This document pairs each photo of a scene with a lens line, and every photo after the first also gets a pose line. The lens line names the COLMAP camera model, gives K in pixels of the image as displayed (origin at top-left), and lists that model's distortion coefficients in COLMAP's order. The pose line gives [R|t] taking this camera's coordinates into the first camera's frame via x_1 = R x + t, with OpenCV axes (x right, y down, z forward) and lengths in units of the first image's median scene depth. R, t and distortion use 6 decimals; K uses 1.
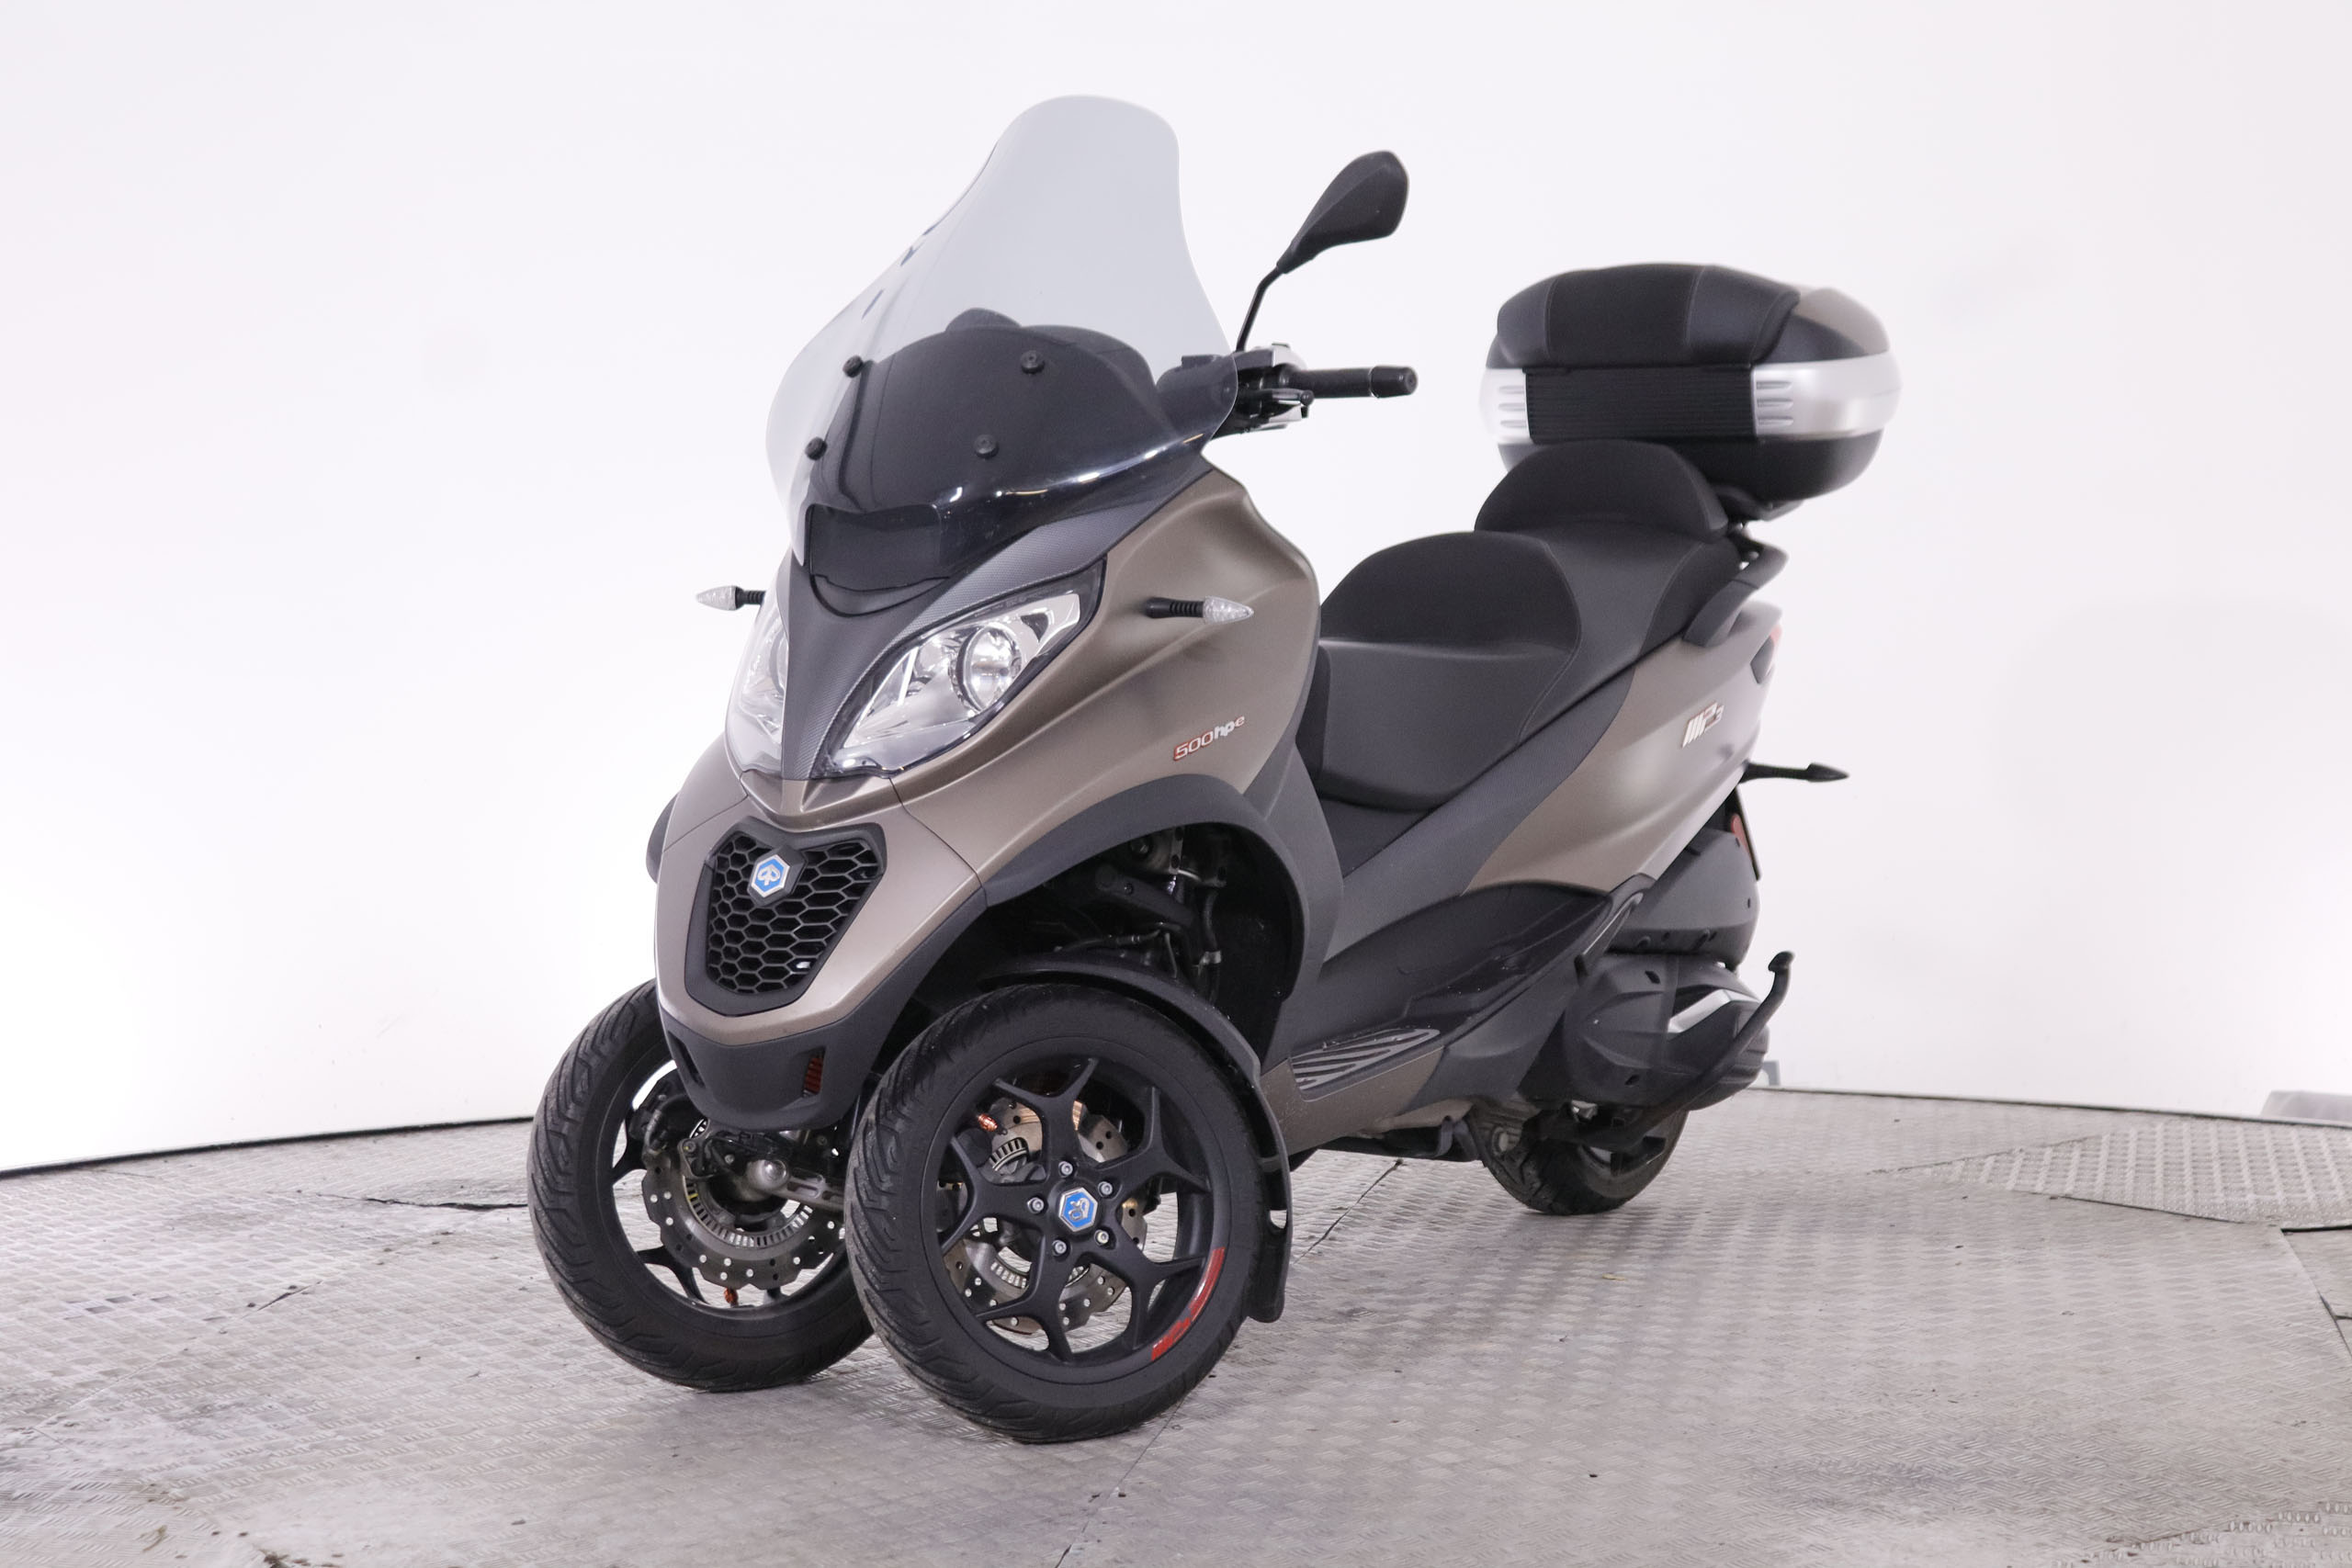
lens RADIAL K [[4031.9, 0, 1177.4], [0, 4031.9, 793.2], [0, 0, 1]] dist [-0.002481, 0.000000]
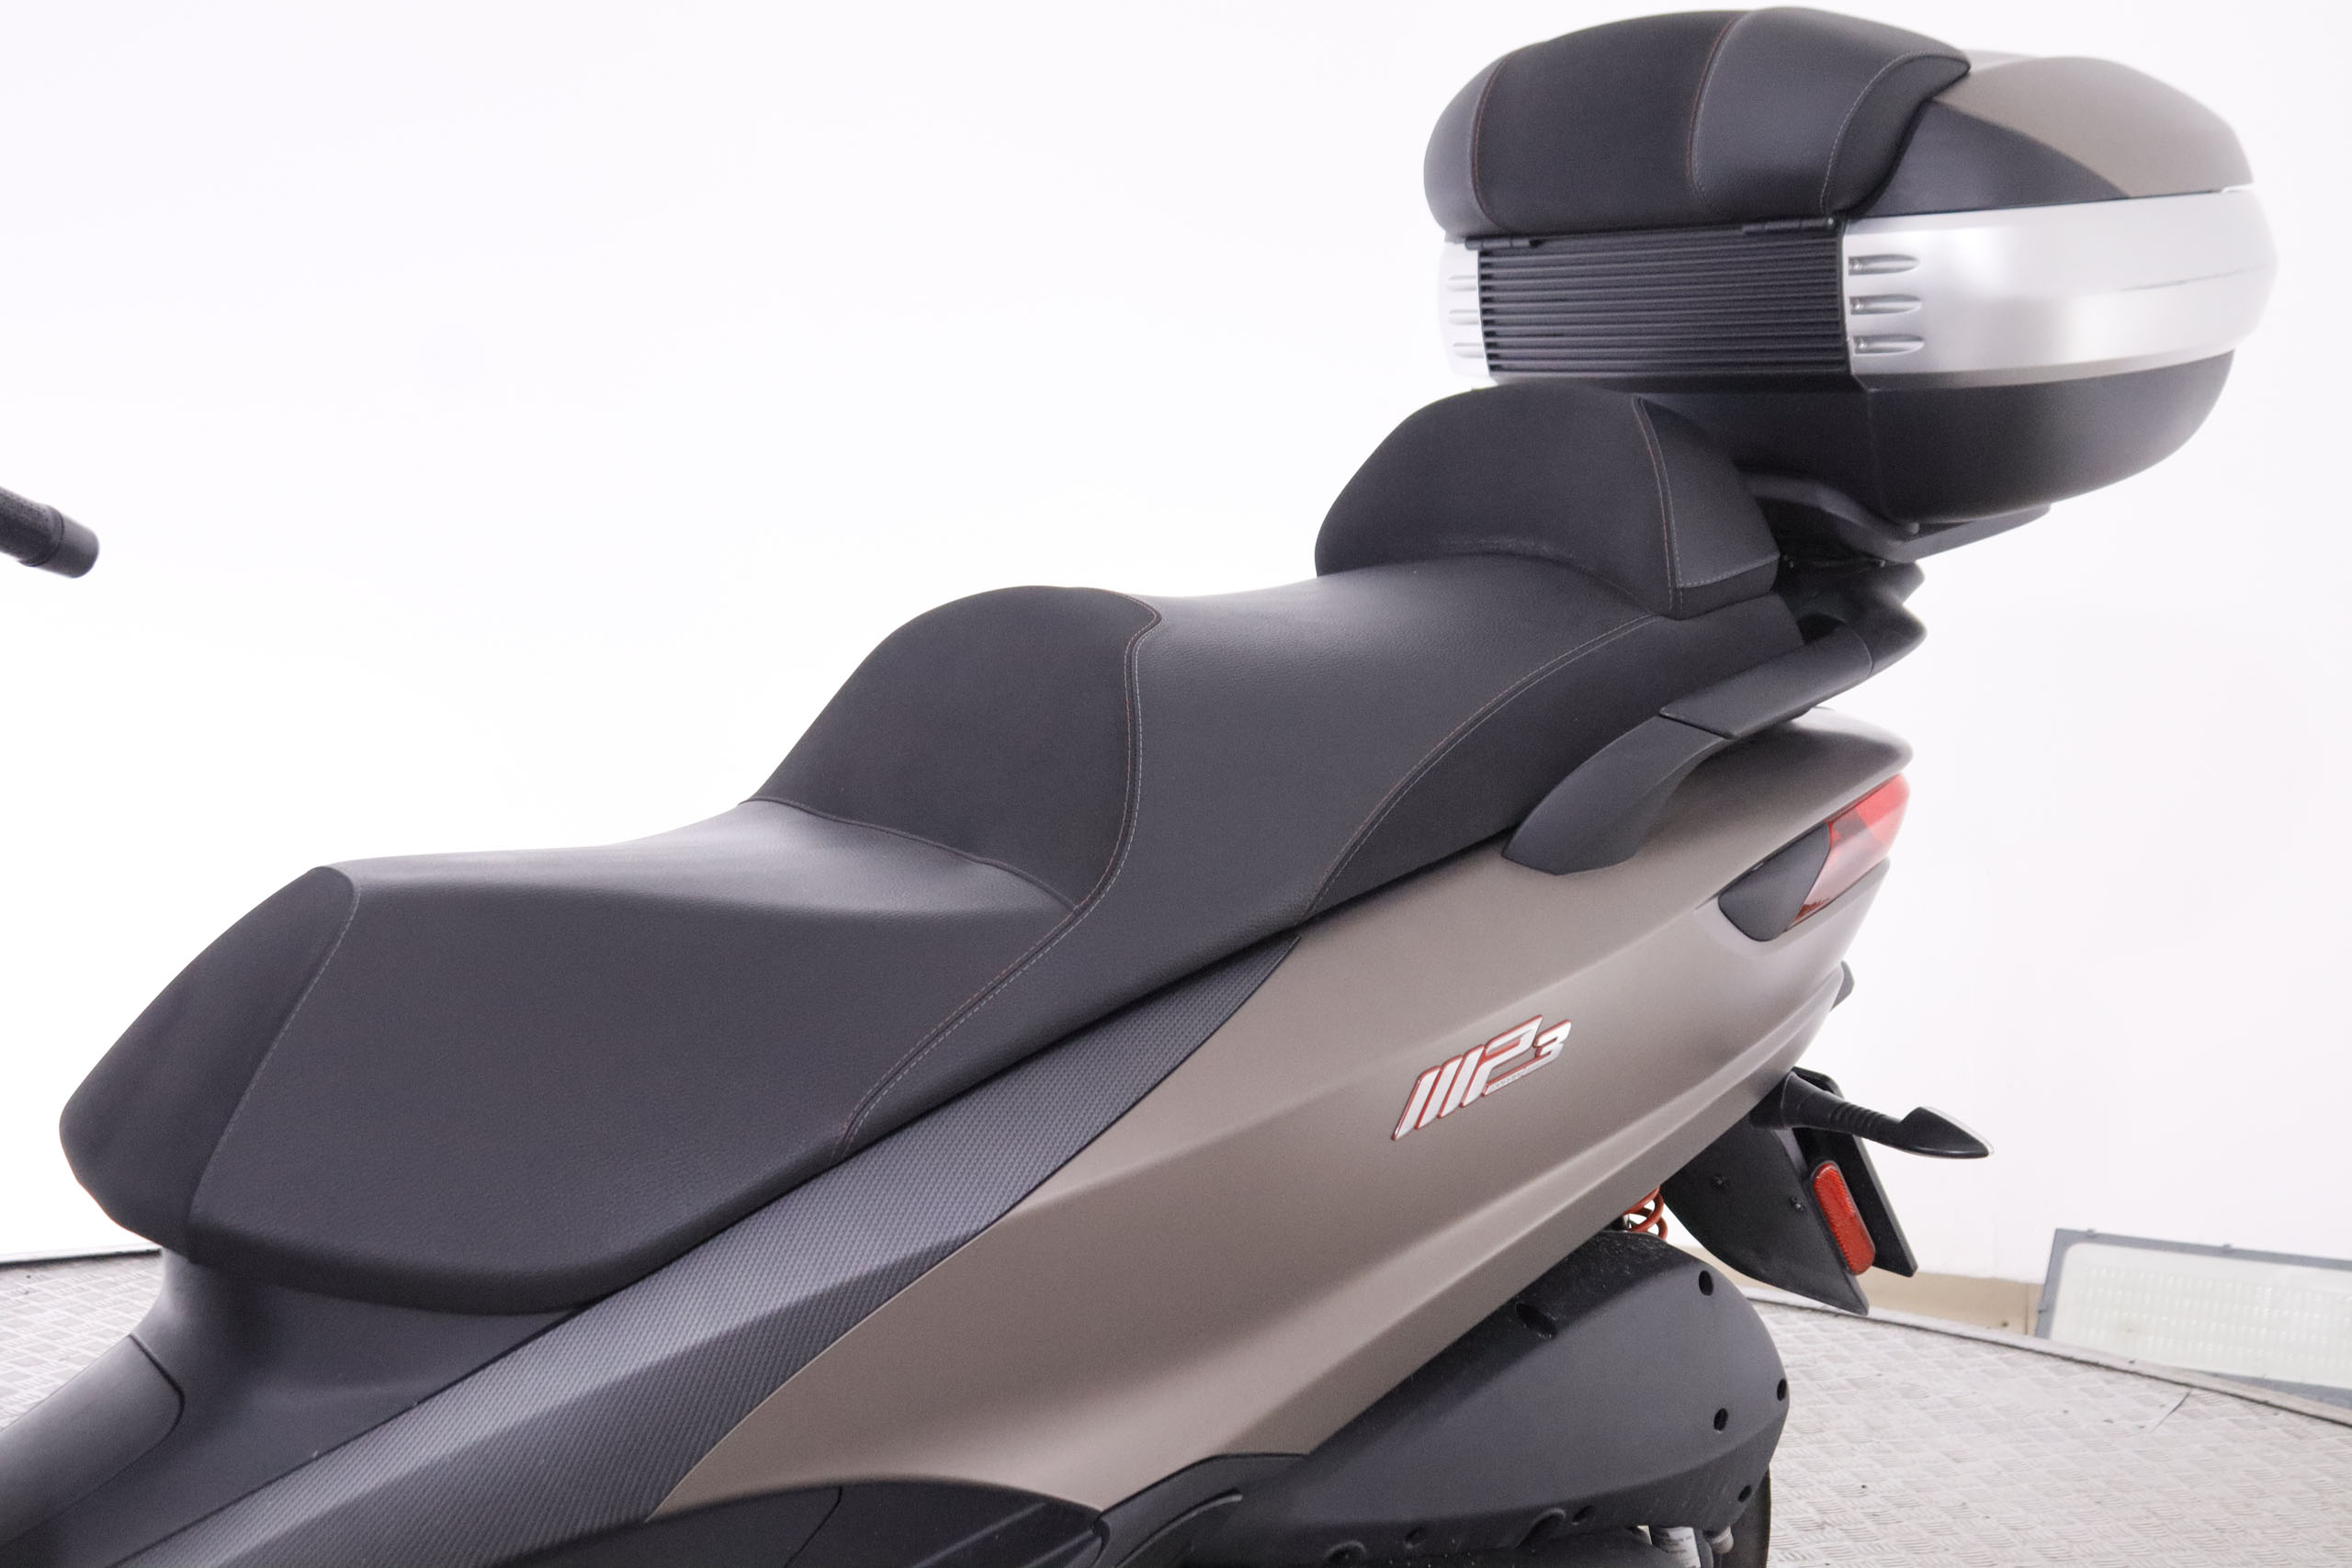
lens RADIAL K [[2912.2, 0, 1168.3], [0, 2912.2, 762.2], [0, 0, 1]] dist [-0.040396, 0.000000]
pose [[0.922740, 0.052662, -0.381808, 0.251115], [-0.033574, 0.997838, 0.056490, -0.076570], [0.383958, -0.039307, 0.922514, 0.834523]]
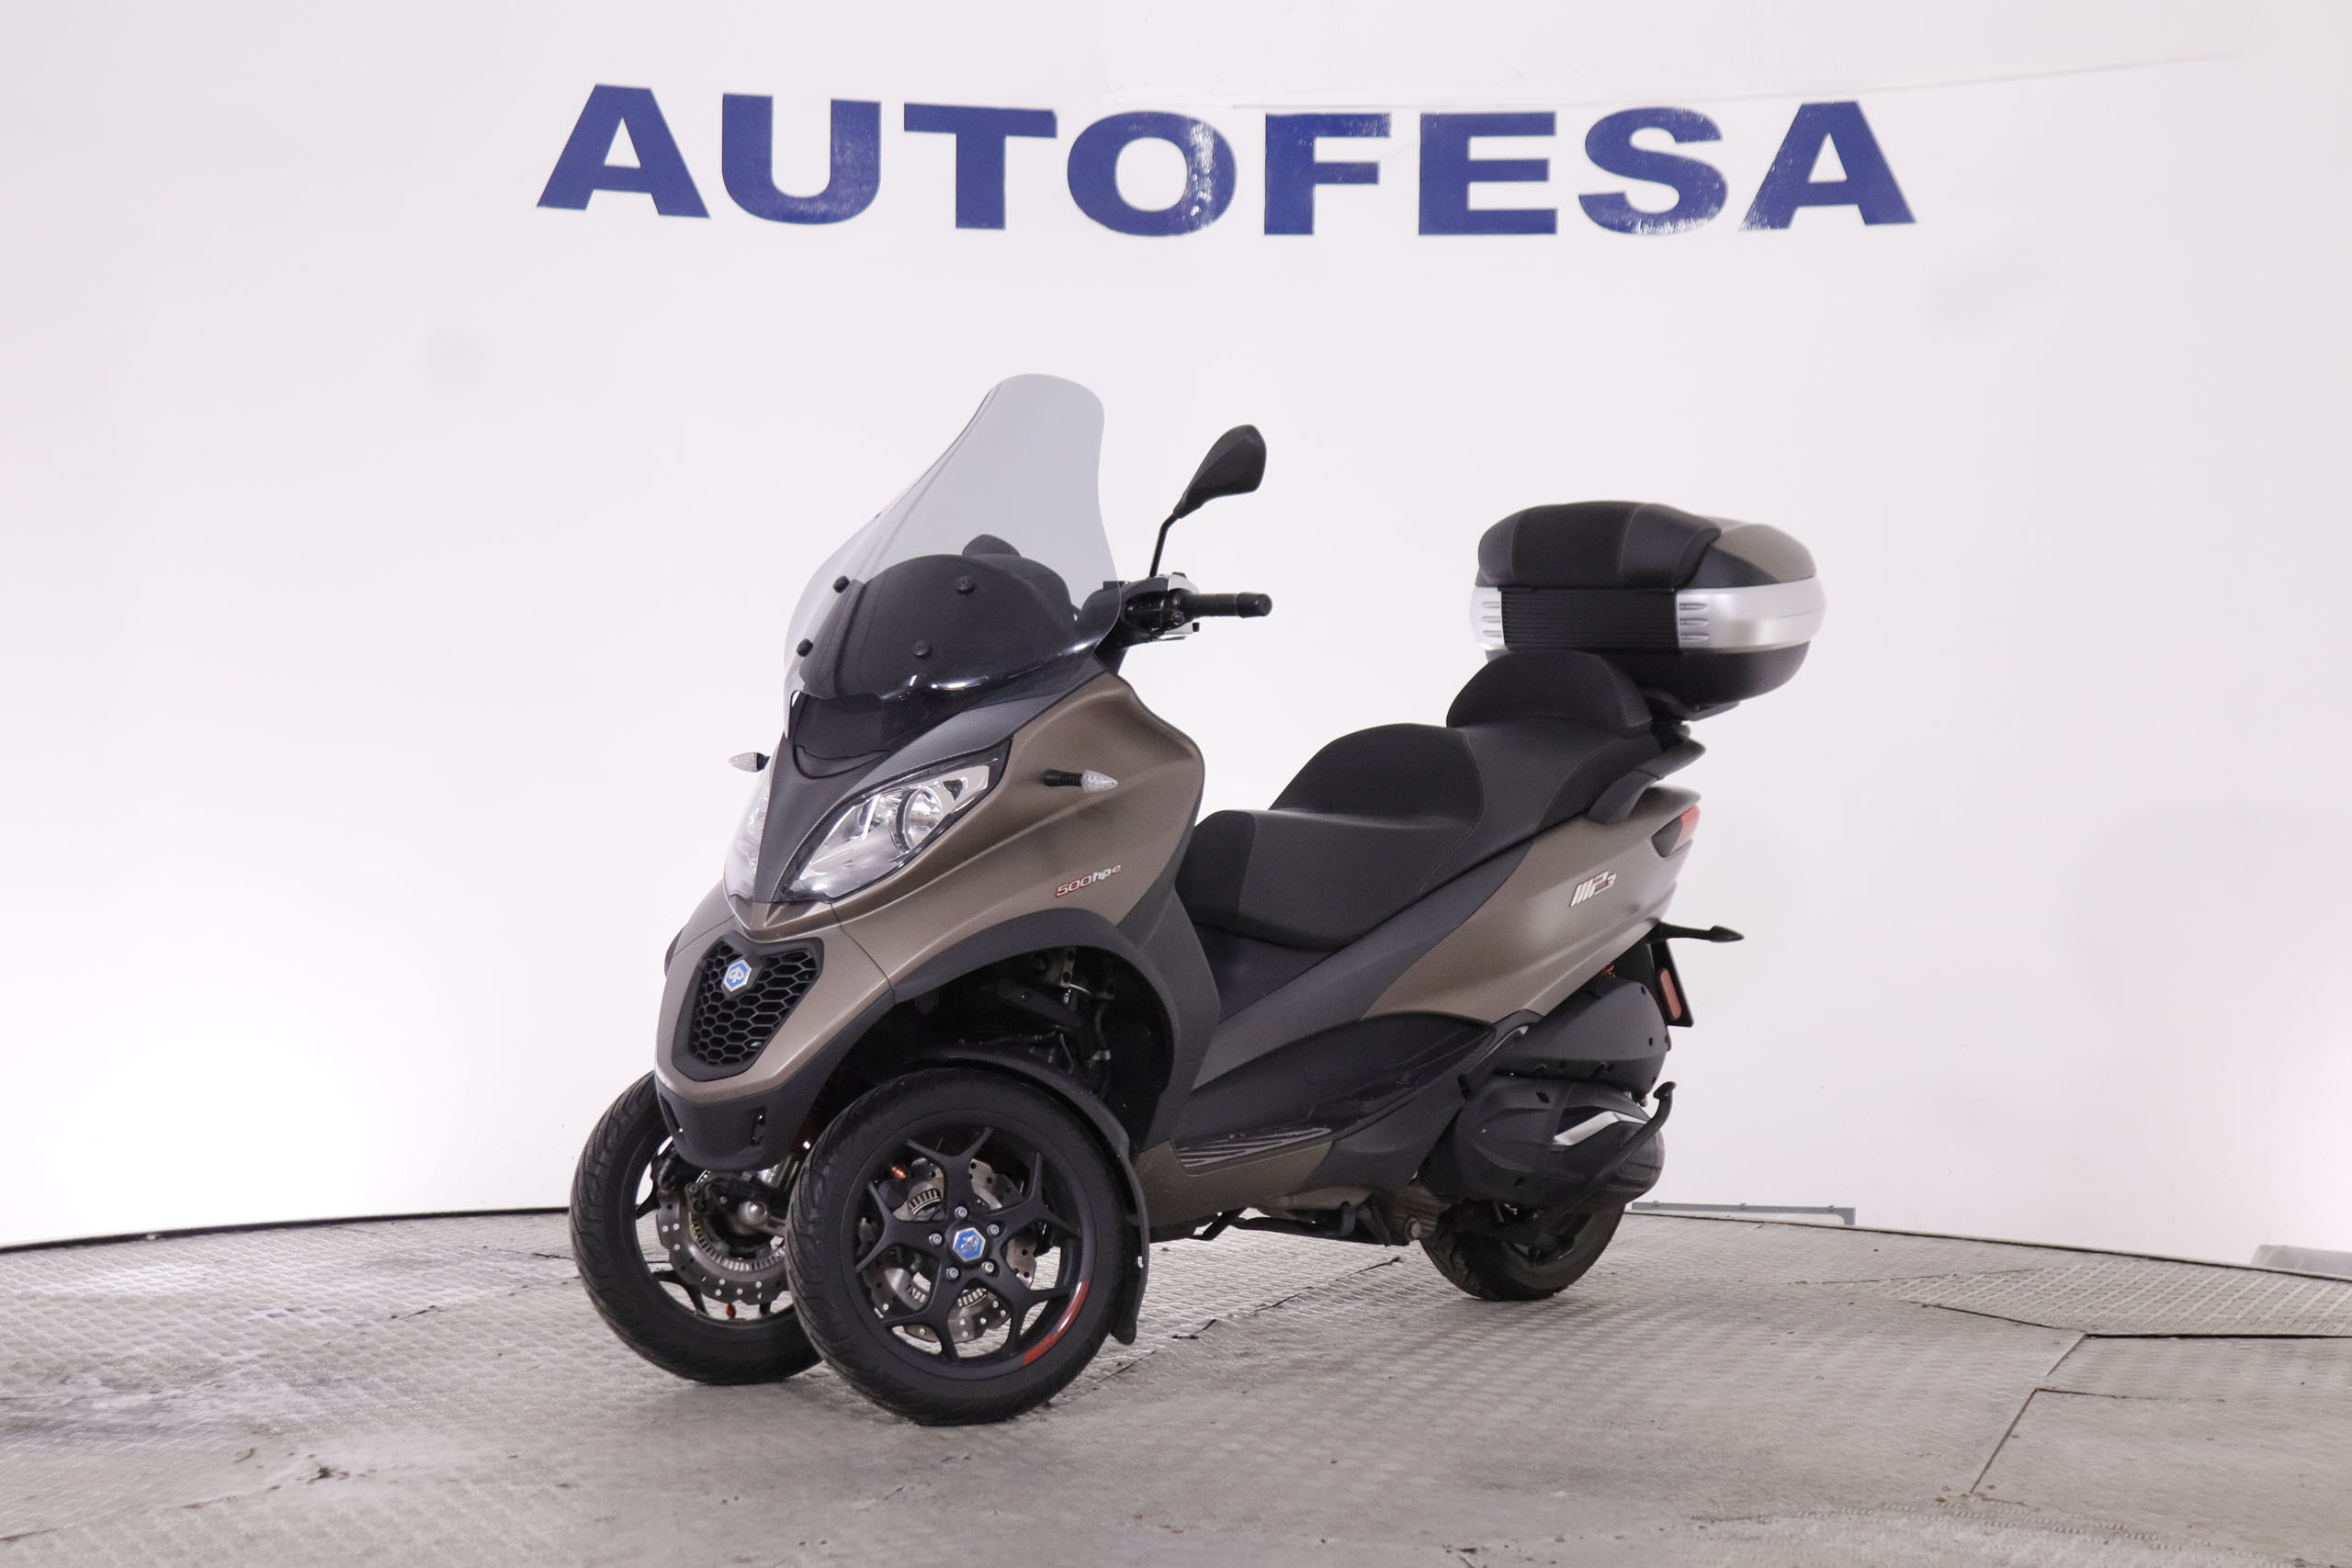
lens RADIAL K [[4212.4, 0, 1176.3], [0, 4212.4, 781.2], [0, 0, 1]] dist [-0.000984, 0.000000]
pose [[0.991623, 0.026488, -0.126421, 0.193883], [-0.032310, 0.998499, -0.044229, 0.012428], [0.125060, 0.047943, 0.990990, -0.307896]]
